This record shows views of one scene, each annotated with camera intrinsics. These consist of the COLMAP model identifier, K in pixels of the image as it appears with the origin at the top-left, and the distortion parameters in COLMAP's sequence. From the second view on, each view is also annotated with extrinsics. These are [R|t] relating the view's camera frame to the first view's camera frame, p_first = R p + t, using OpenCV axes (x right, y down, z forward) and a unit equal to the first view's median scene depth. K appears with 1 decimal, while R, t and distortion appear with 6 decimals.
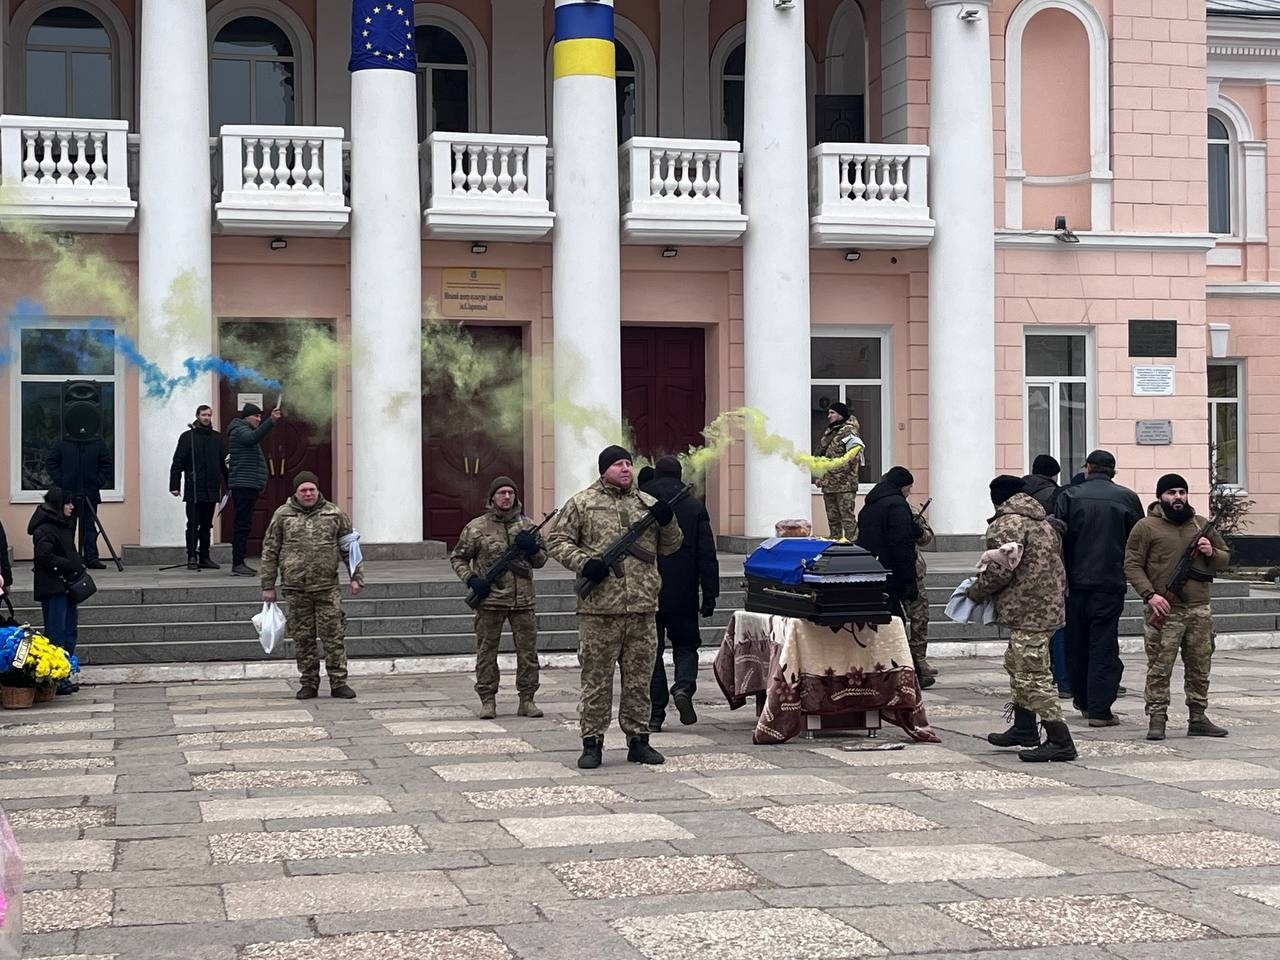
lens RADIAL K [[2189.6, 0, 641.1], [0, 2189.6, 448.6], [0, 0, 1]] dist [0.238426, -1.194485]
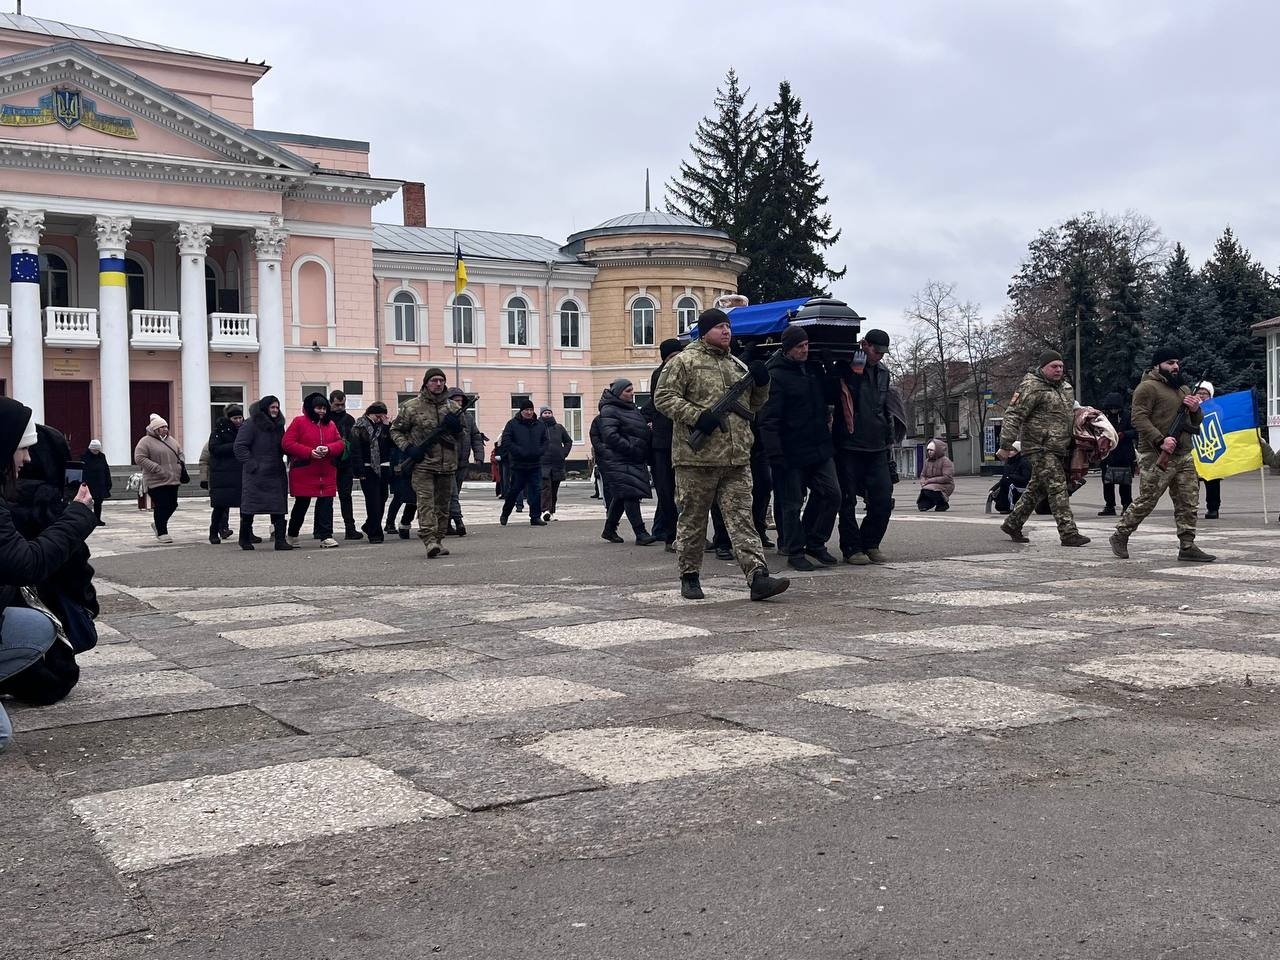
lens RADIAL K [[1259.6, 0, 645.2], [0, 1259.6, 474.2], [0, 0, 1]] dist [0.054702, -0.077539]
pose [[0.948560, -0.013618, 0.316304, 0.091856], [0.001273, 0.999230, 0.039204, -0.006153], [-0.316594, -0.036784, 0.947848, -0.604024]]
